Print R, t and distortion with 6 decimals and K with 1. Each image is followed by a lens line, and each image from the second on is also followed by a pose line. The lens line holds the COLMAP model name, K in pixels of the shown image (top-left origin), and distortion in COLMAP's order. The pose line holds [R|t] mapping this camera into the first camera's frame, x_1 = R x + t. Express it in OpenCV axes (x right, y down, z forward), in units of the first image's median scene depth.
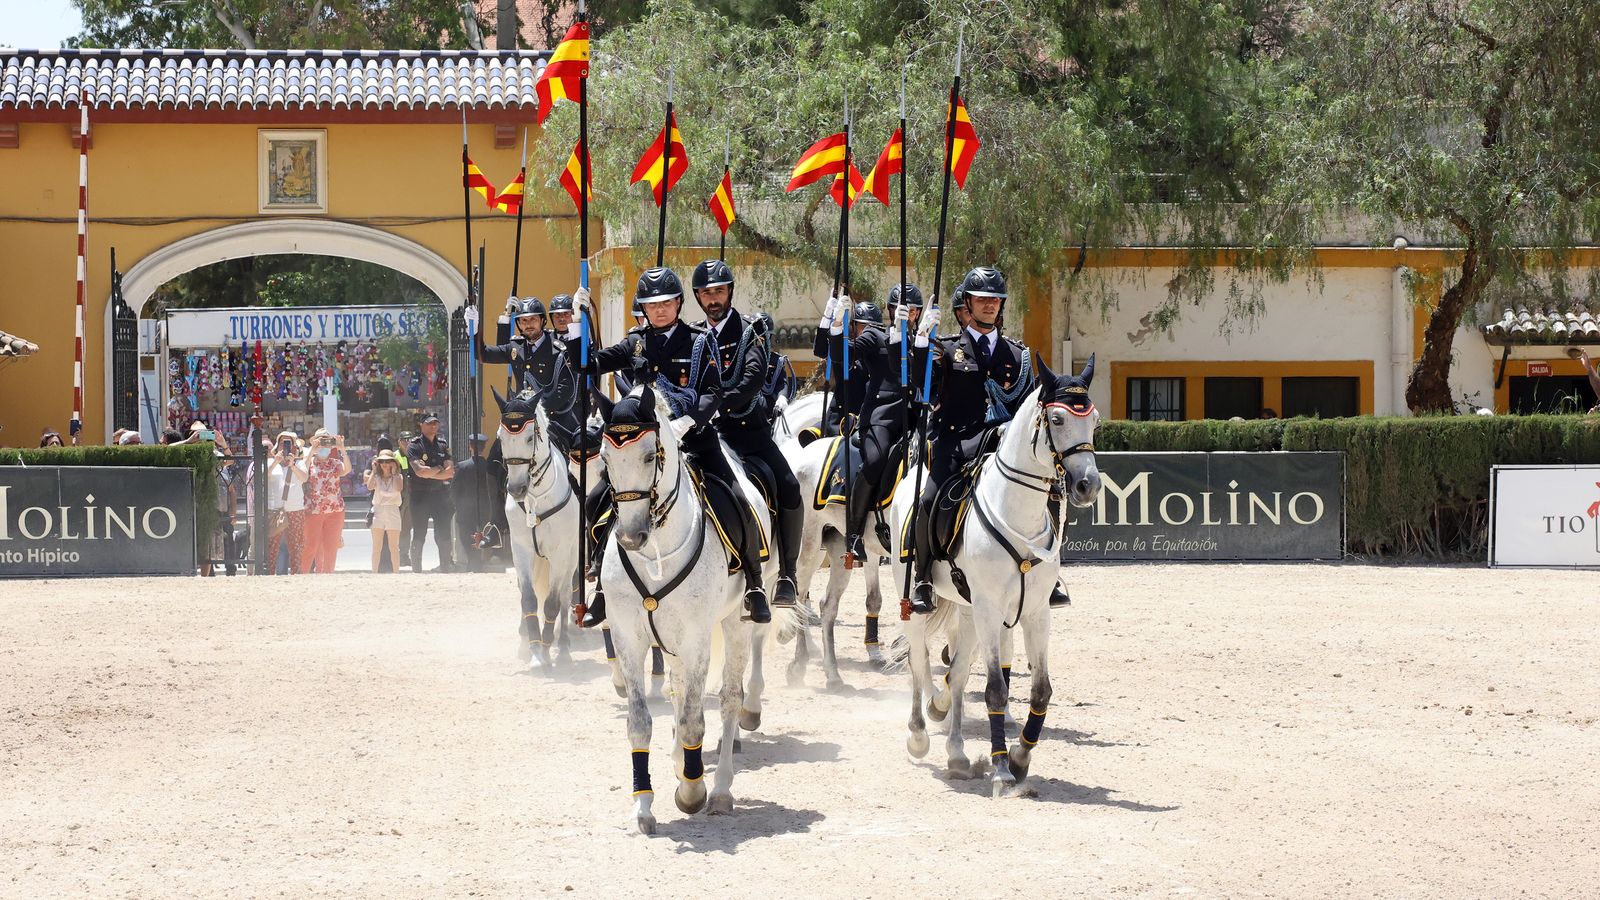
lens RADIAL K [[7011.0, 0, 800.2], [0, 7011.0, 490.8], [0, 0, 1]] dist [0.418678, 1.038419]
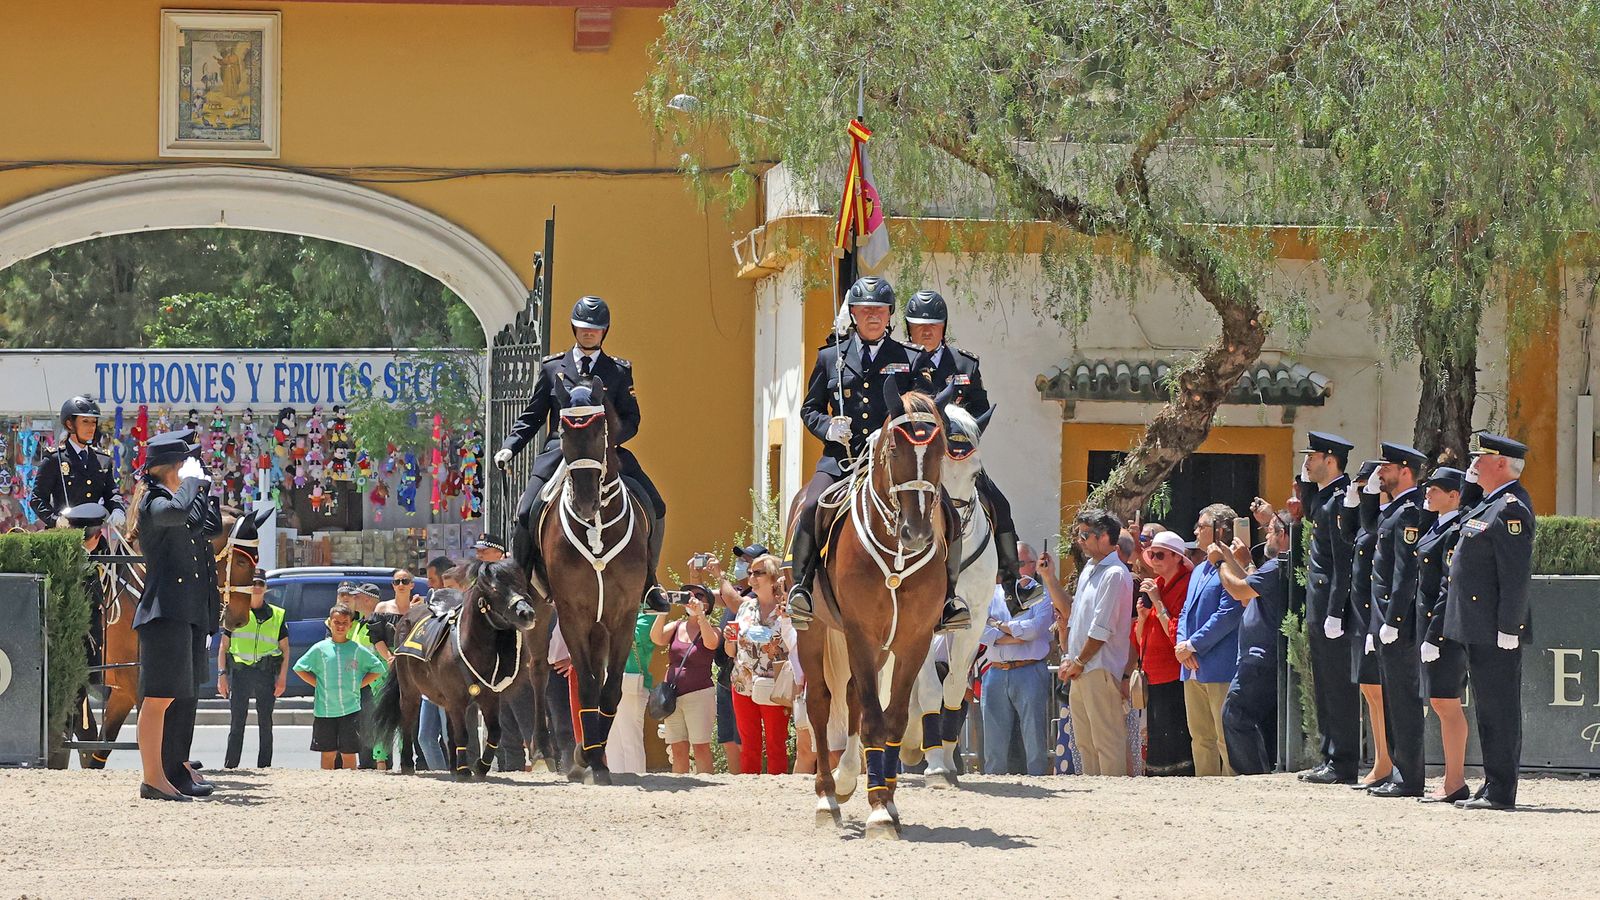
lens RADIAL K [[9945.3, 0, 724.2], [0, 9945.3, 515.8], [0, 0, 1]] dist [0.689471, 33.101028]
pose [[0.999761, 0.019254, -0.010364, -0.022135], [-0.019586, 0.999264, -0.032980, 0.015608], [0.009721, 0.033175, 0.999402, 0.190973]]
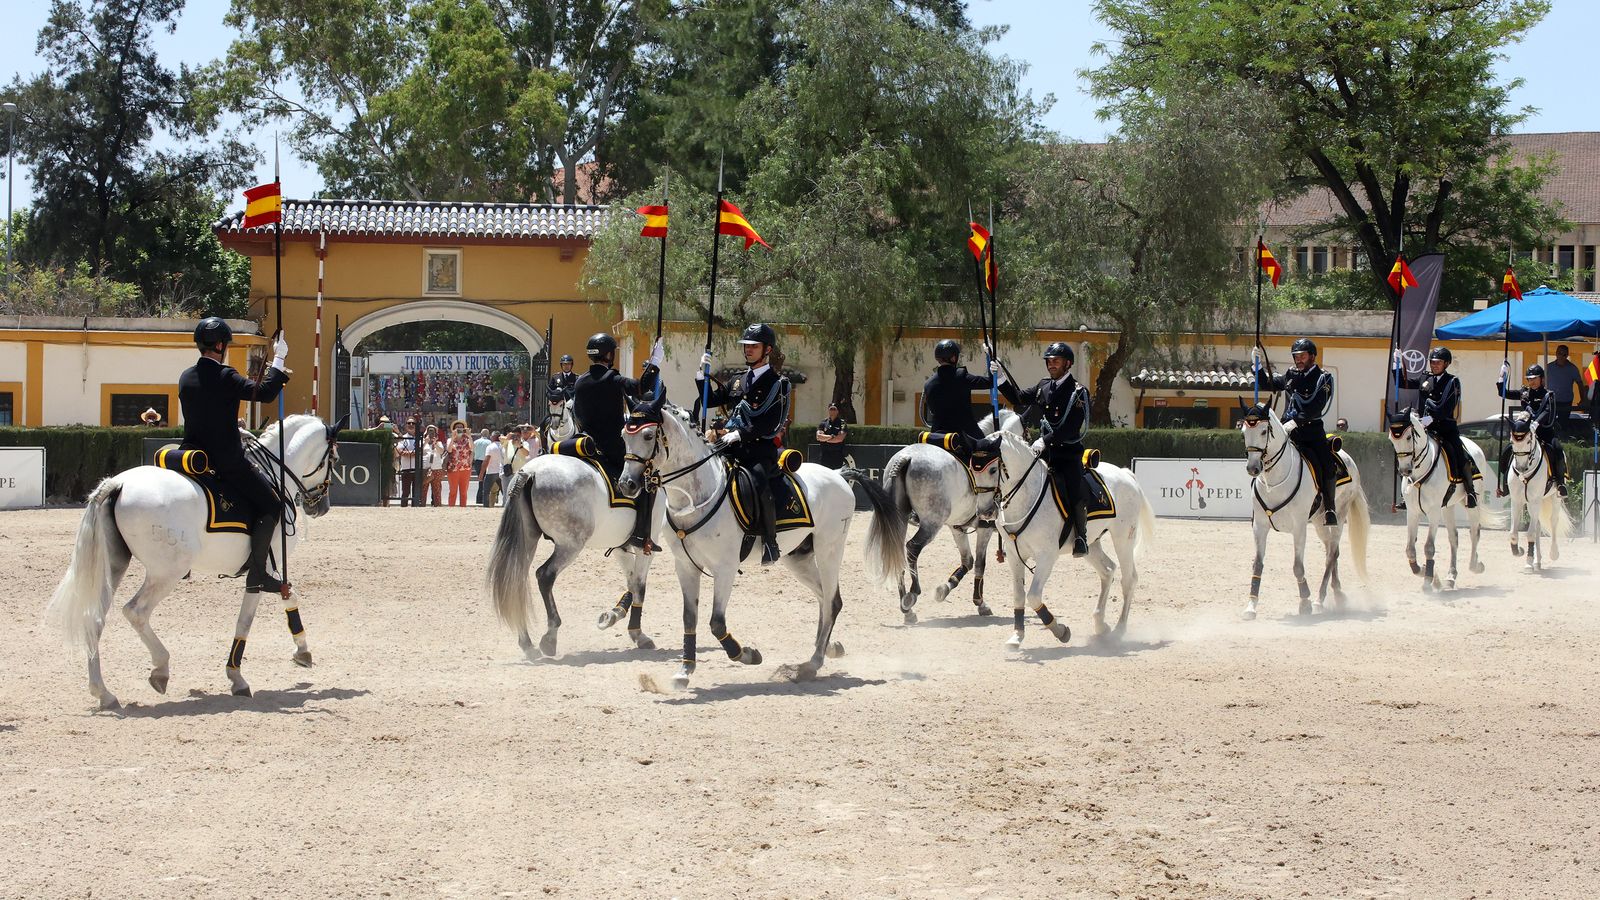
lens RADIAL K [[4140.1, 0, 796.7], [0, 4140.1, 455.3], [0, 0, 1]] dist [-0.108648, -0.186891]
pose [[0.999649, 0.022192, 0.014436, 0.000716], [-0.022145, 0.999749, -0.003390, 0.000731], [-0.014508, 0.003069, 0.999890, -0.010468]]
